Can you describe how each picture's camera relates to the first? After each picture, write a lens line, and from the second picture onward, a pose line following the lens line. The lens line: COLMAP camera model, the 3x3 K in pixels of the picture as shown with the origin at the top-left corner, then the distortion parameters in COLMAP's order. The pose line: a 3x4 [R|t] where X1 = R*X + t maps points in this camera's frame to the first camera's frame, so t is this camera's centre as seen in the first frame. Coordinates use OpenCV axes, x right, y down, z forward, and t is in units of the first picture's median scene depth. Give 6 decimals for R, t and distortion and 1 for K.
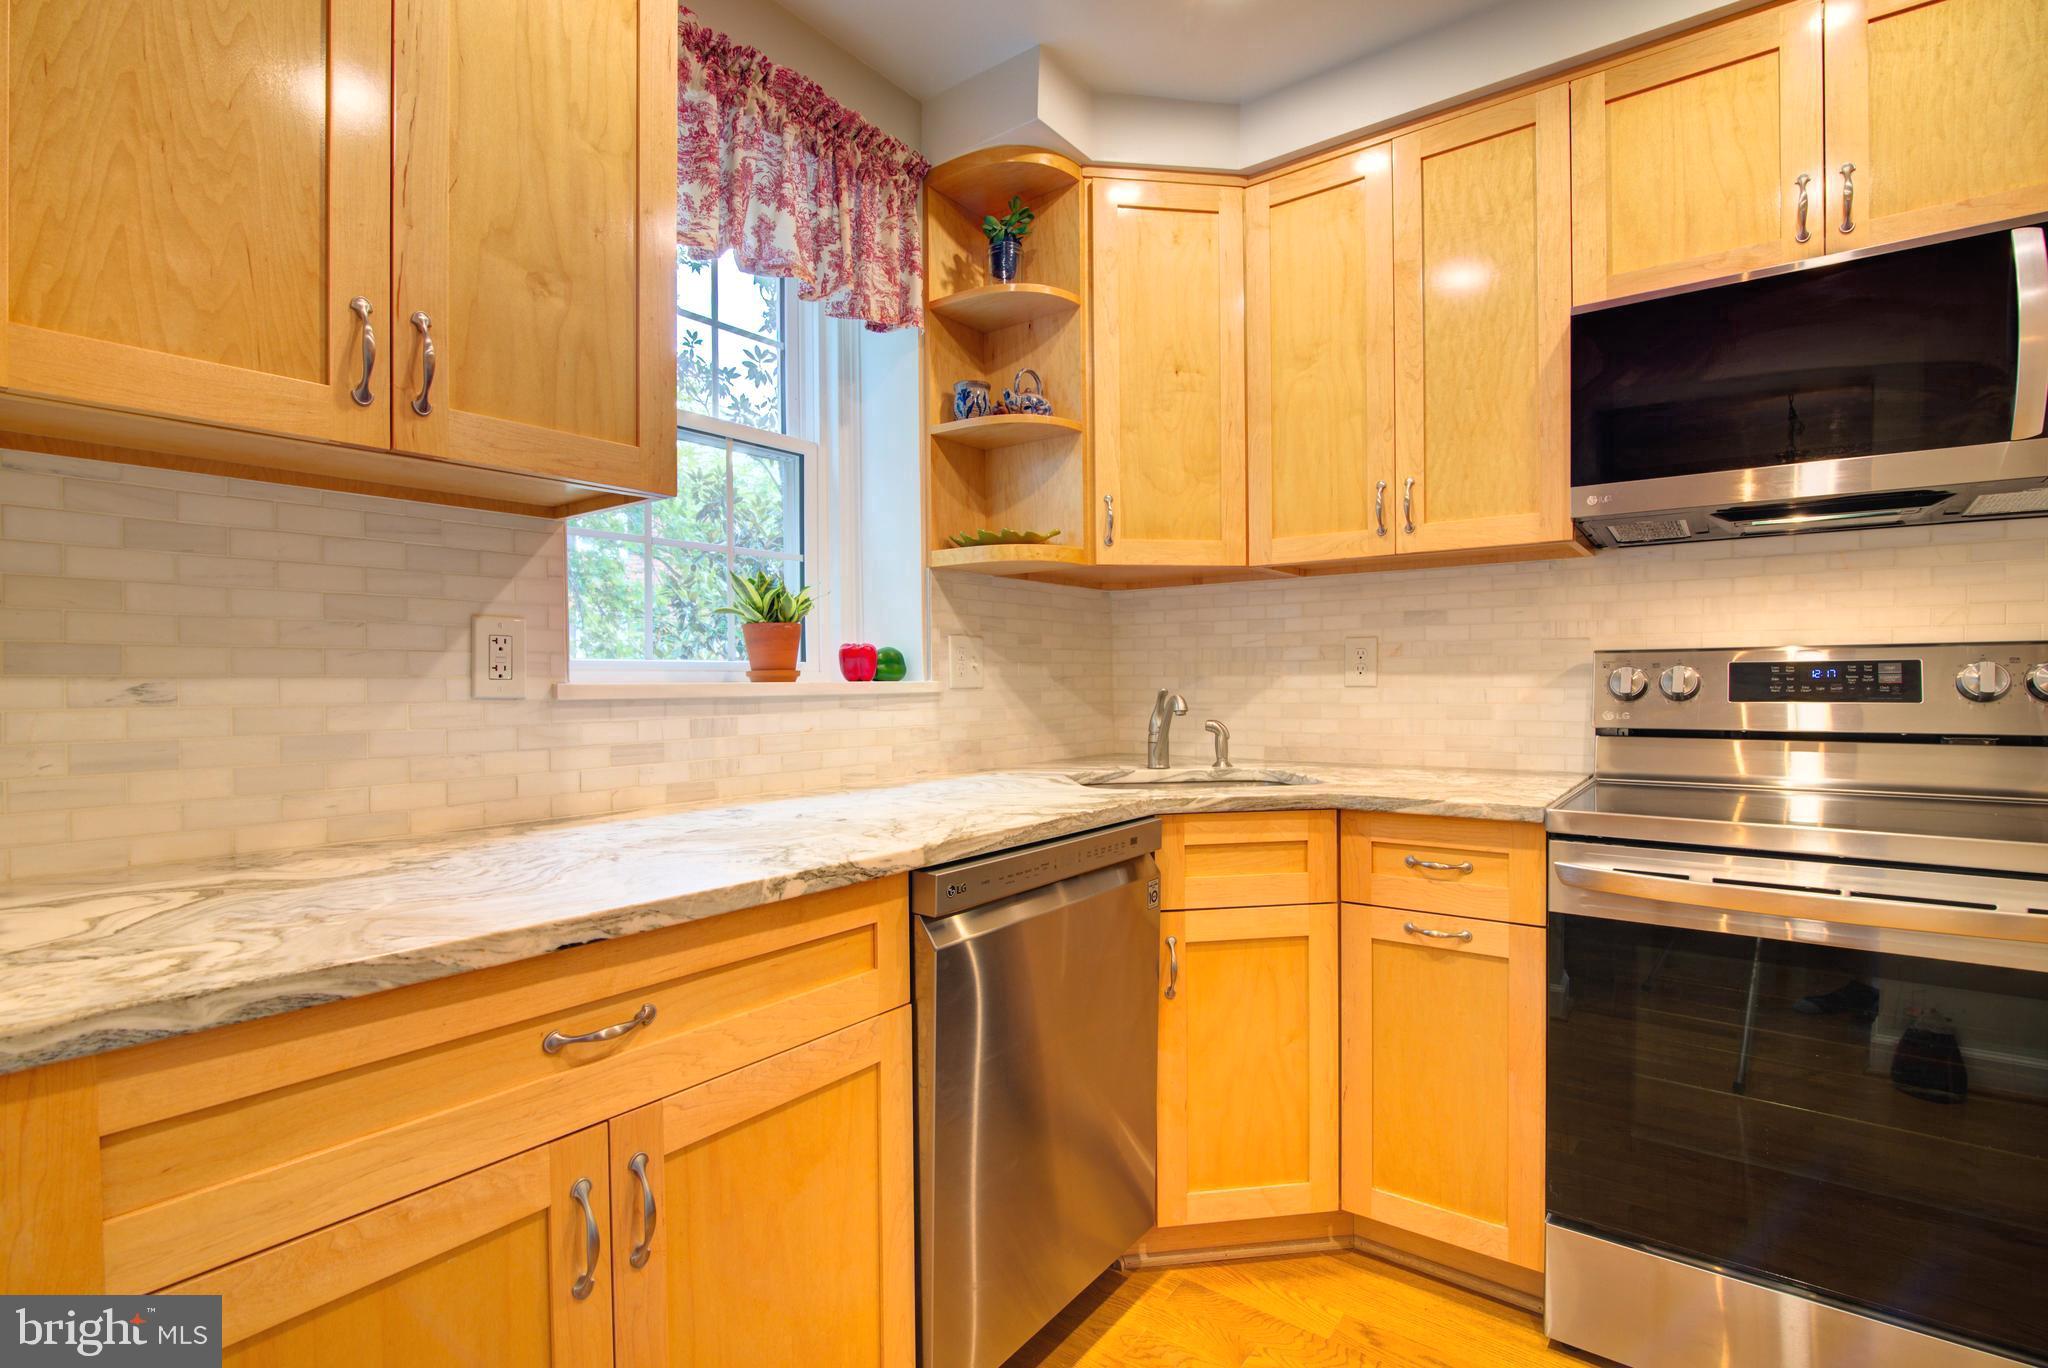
lens RADIAL K [[963.4, 0, 1023.7], [0, 963.4, 694.0], [0, 0, 1]] dist [-0.024063, 0.002483]
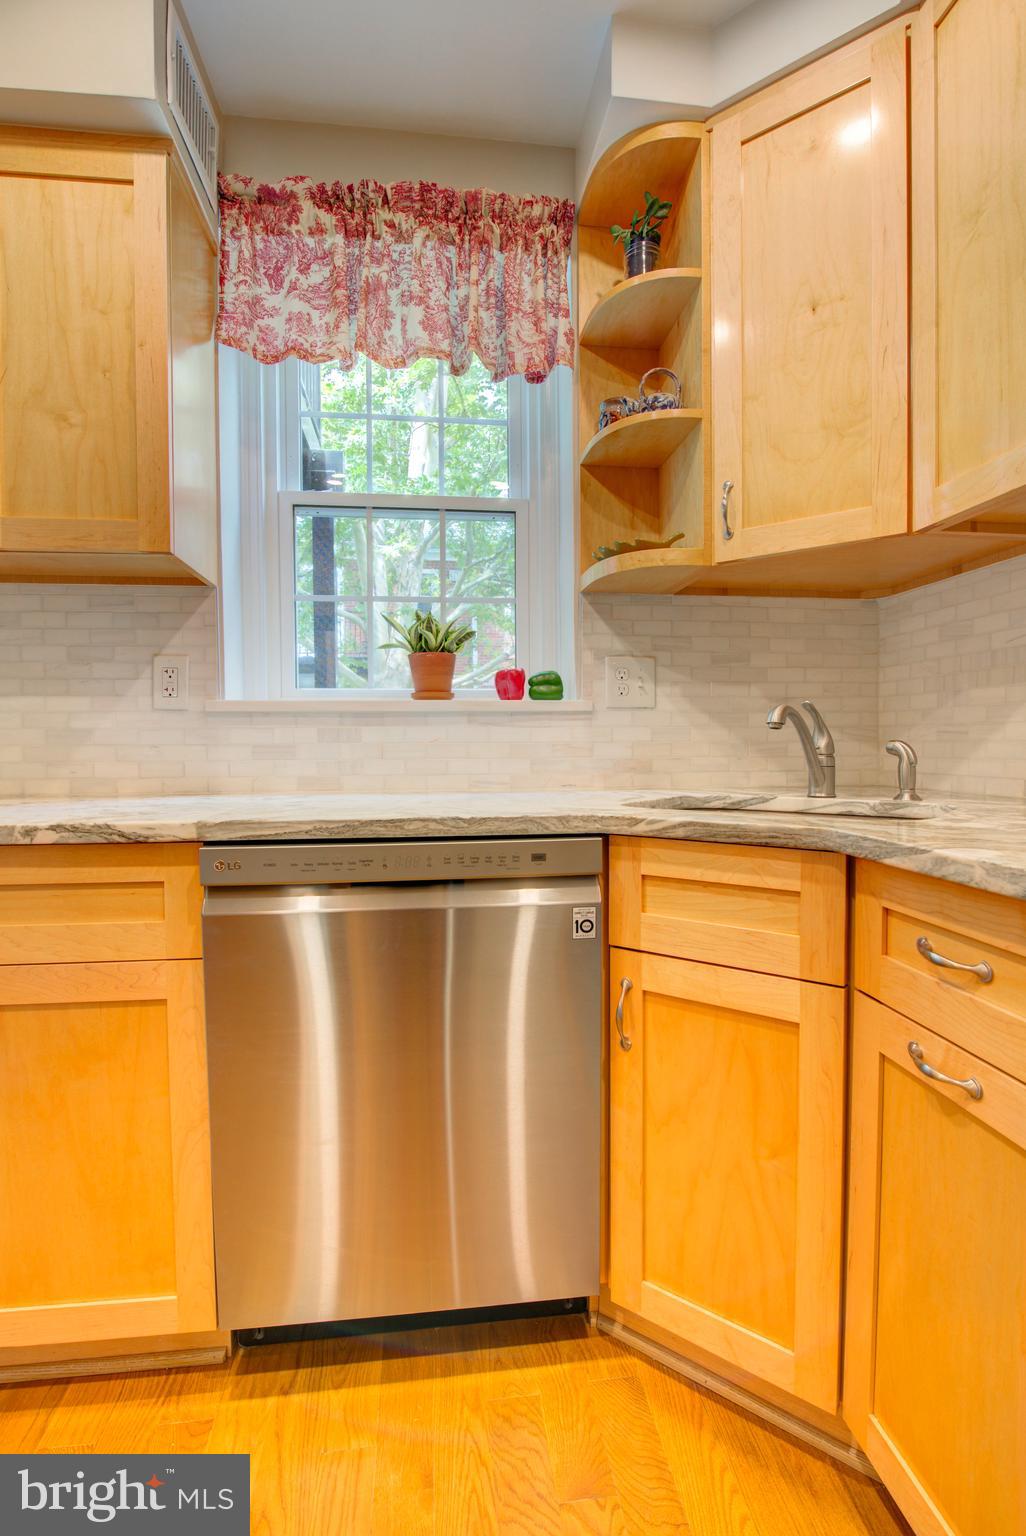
lens RADIAL K [[750.4, 0, 547.2], [0, 750.4, 774.6], [0, 0, 1]] dist [-0.024196, 0.001590]
pose [[0.697445, 0.031724, -0.715936, 0.561122], [-0.010098, 0.999356, 0.034446, 0.047588], [0.716567, -0.016794, 0.697316, 0.476821]]
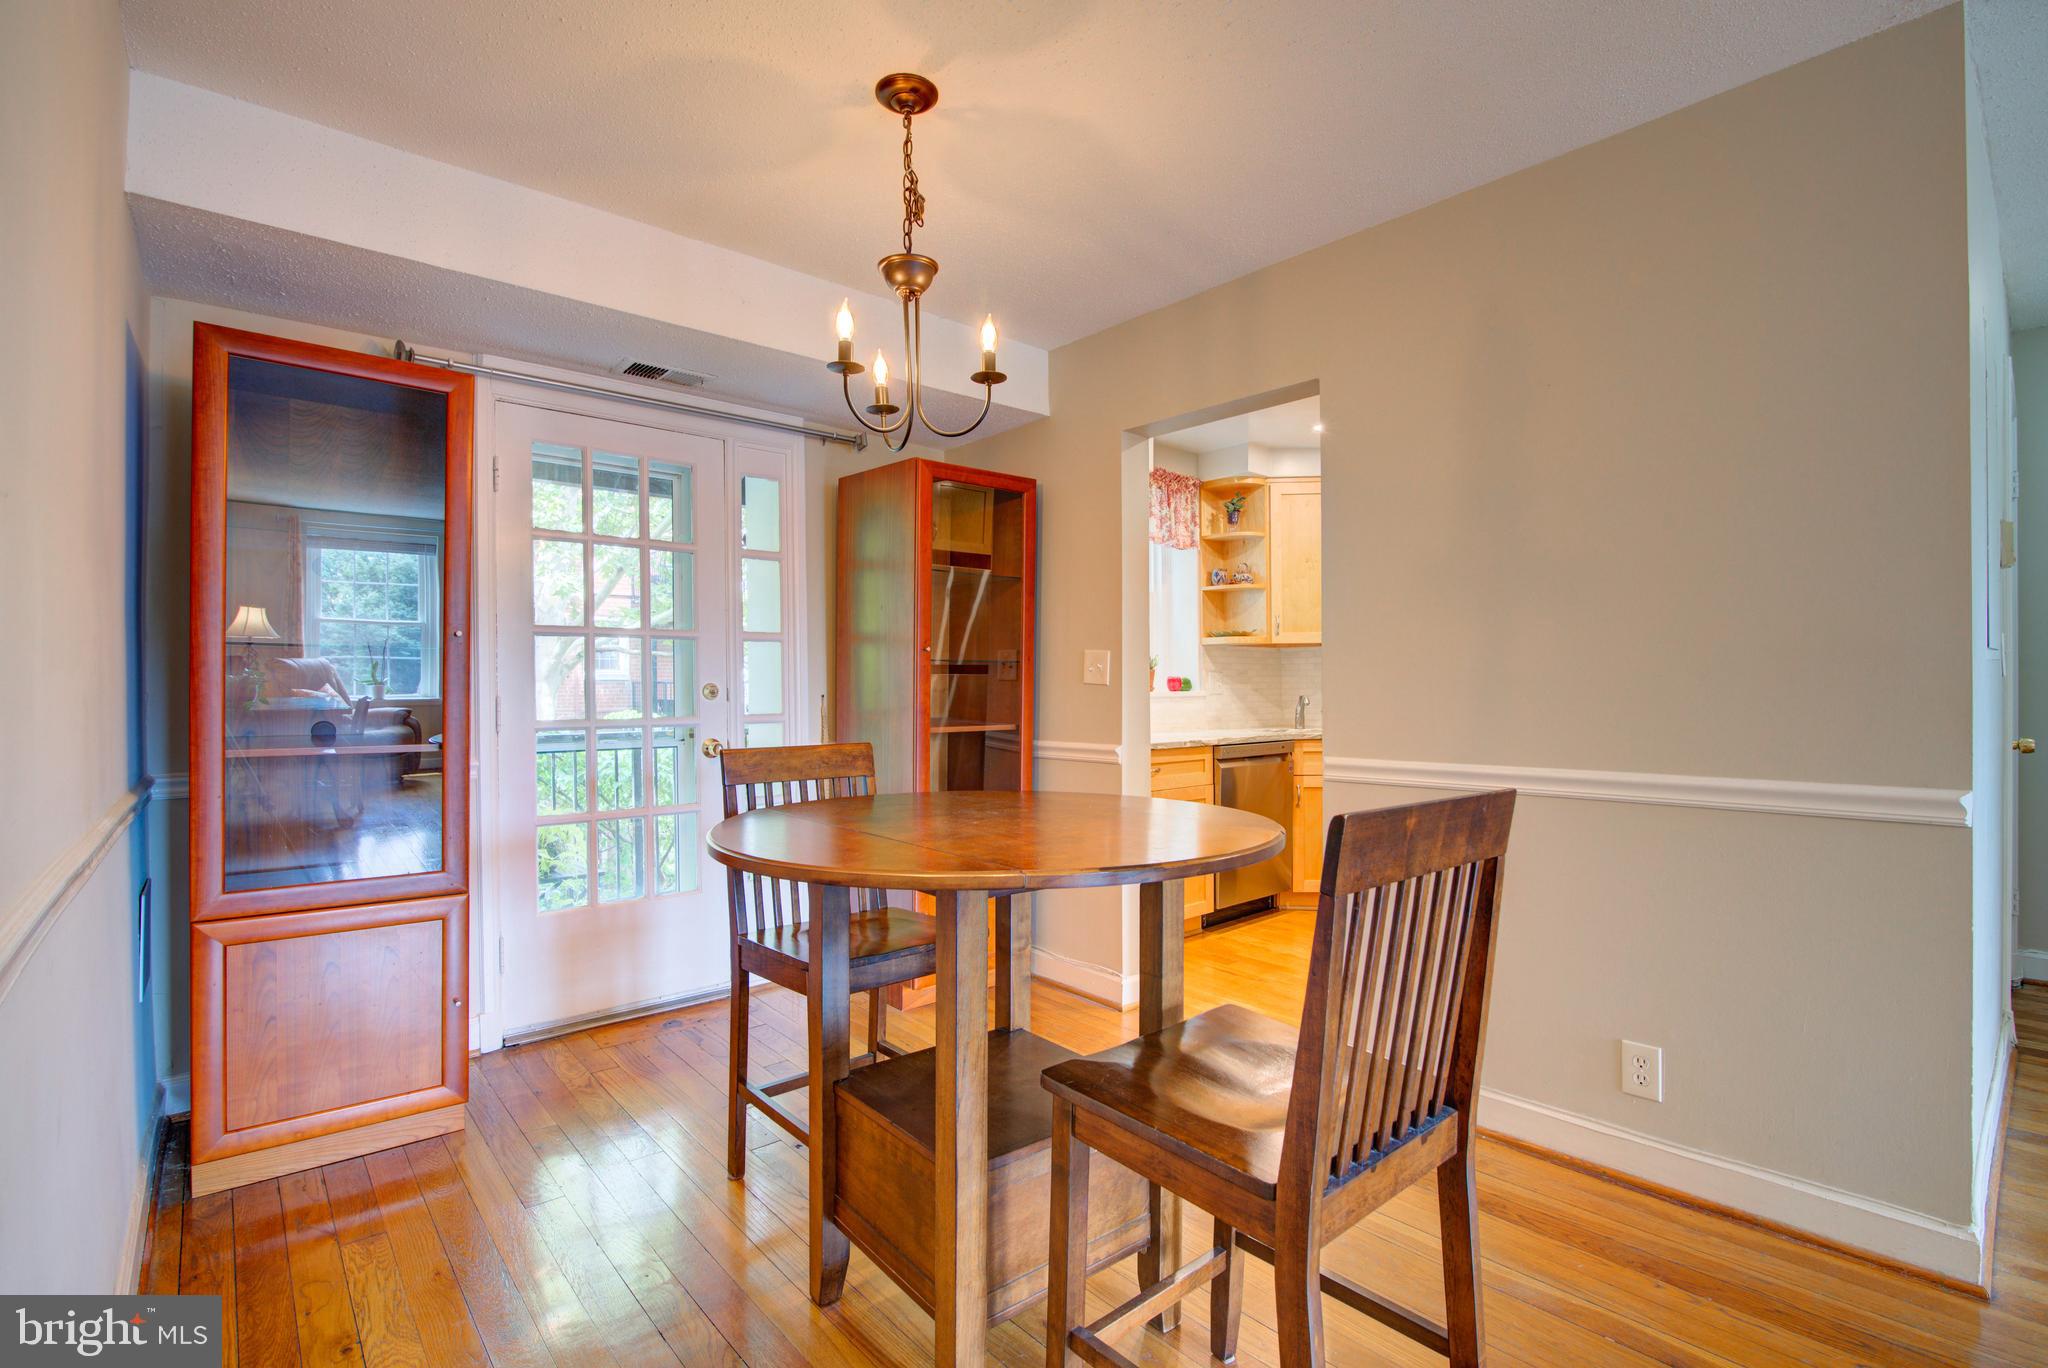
lens RADIAL K [[963.4, 0, 1013.4], [0, 963.4, 704.5], [0, 0, 1]] dist [-0.024063, 0.002483]
pose [[0.979754, 0.003698, -0.200170, -0.091281], [-0.003712, 0.999993, 0.000303, 0.025608], [0.200170, 0.000446, 0.979761, -1.780378]]
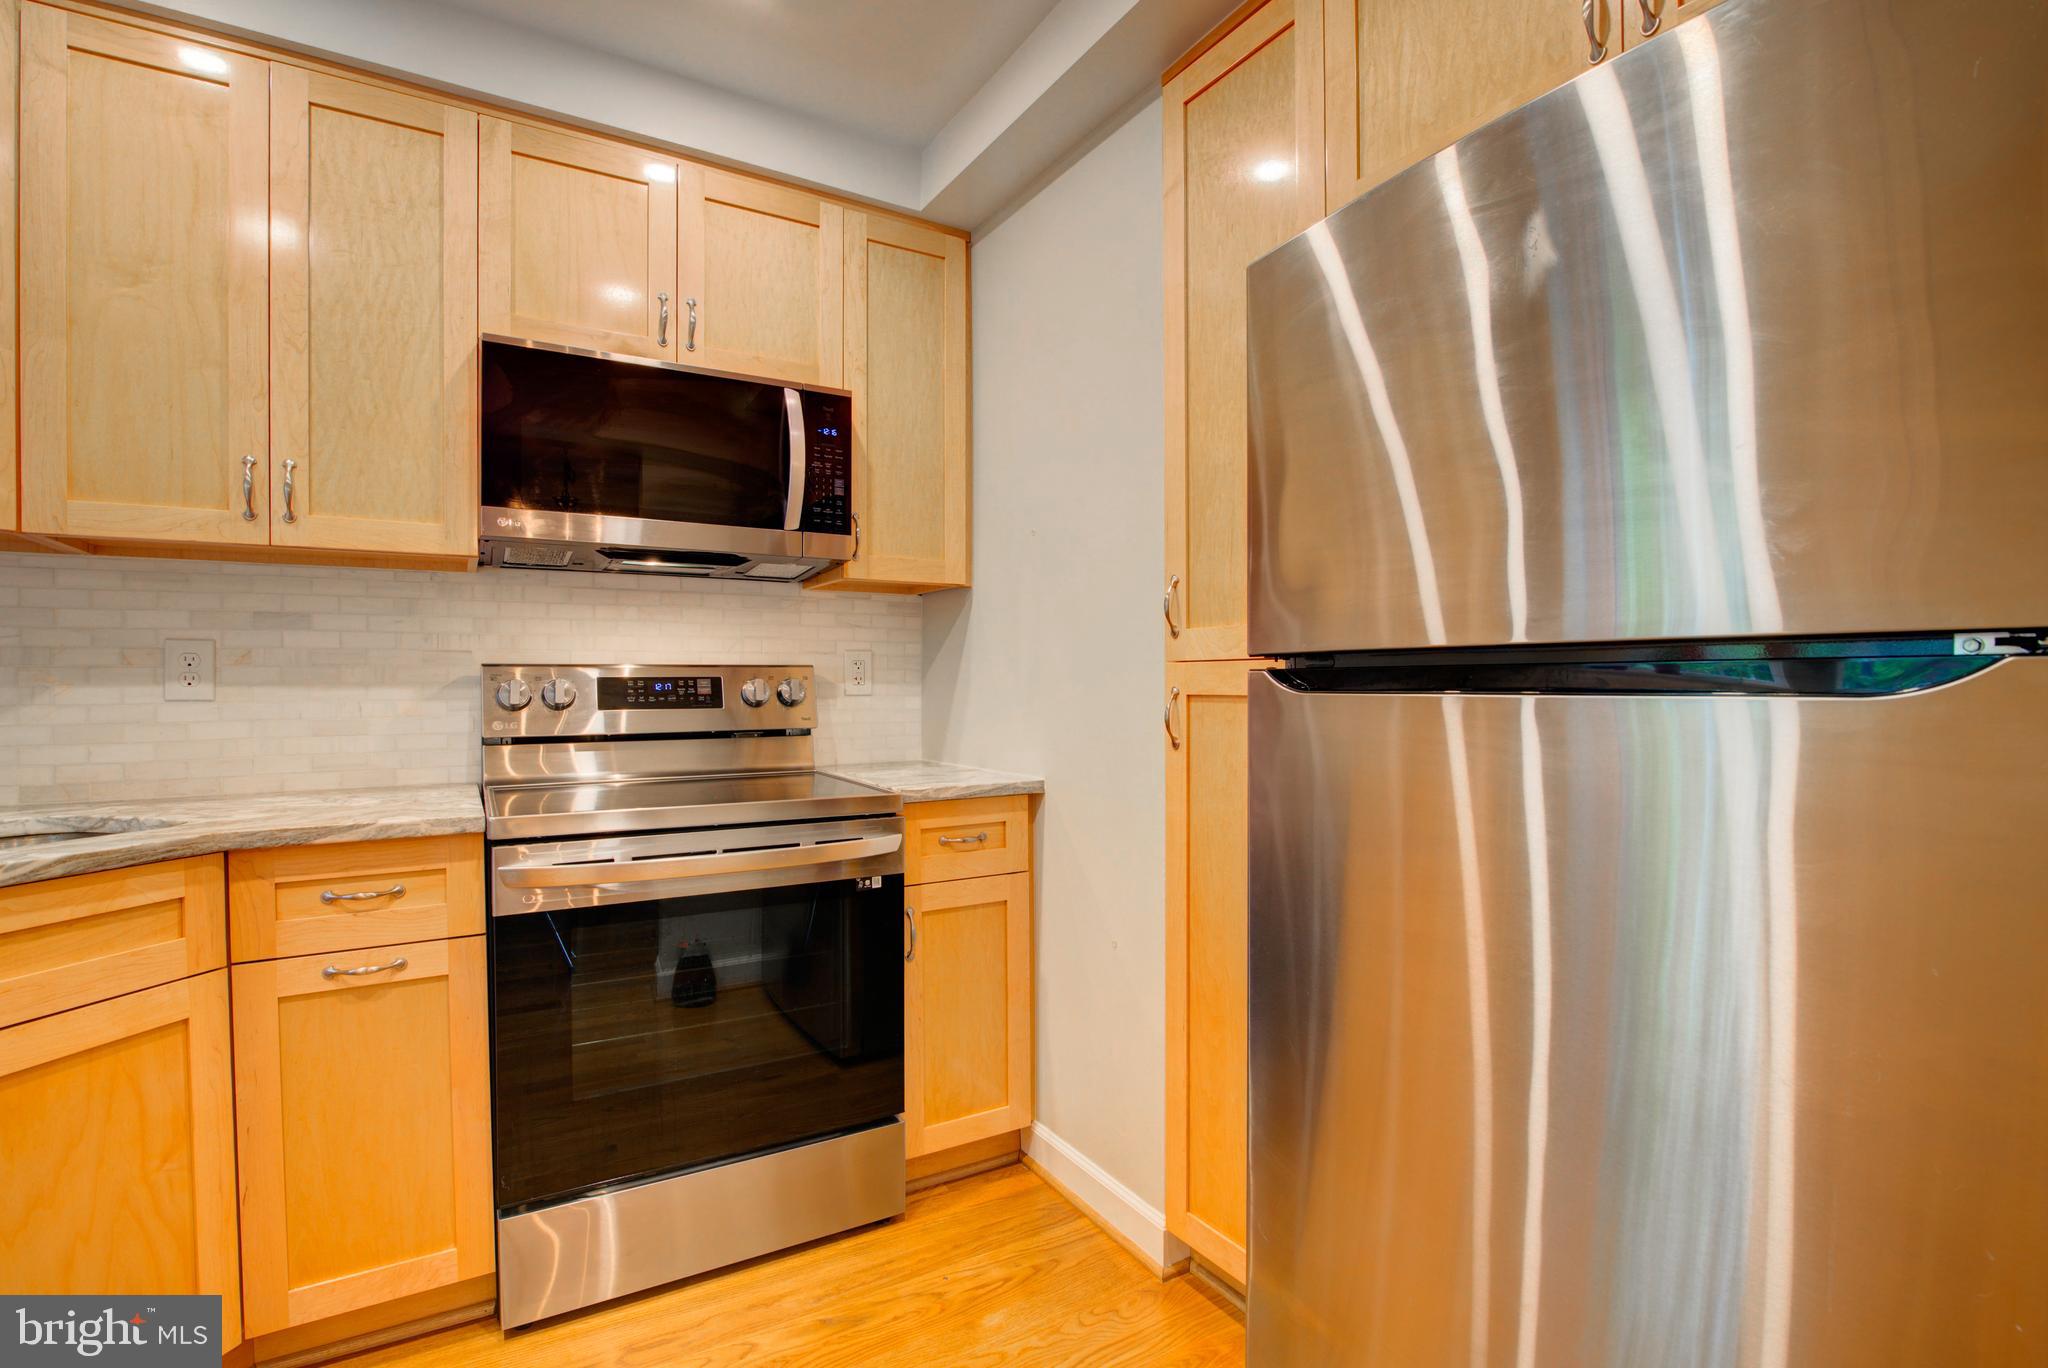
lens RADIAL K [[963.4, 0, 1051.9], [0, 963.4, 692.3], [0, 0, 1]] dist [-0.024063, 0.002483]
pose [[0.351004, -0.001577, 0.936373, -0.177962], [0.015162, 0.999877, -0.003999, -0.000944], [-0.936251, 0.015601, 0.350985, 0.062516]]
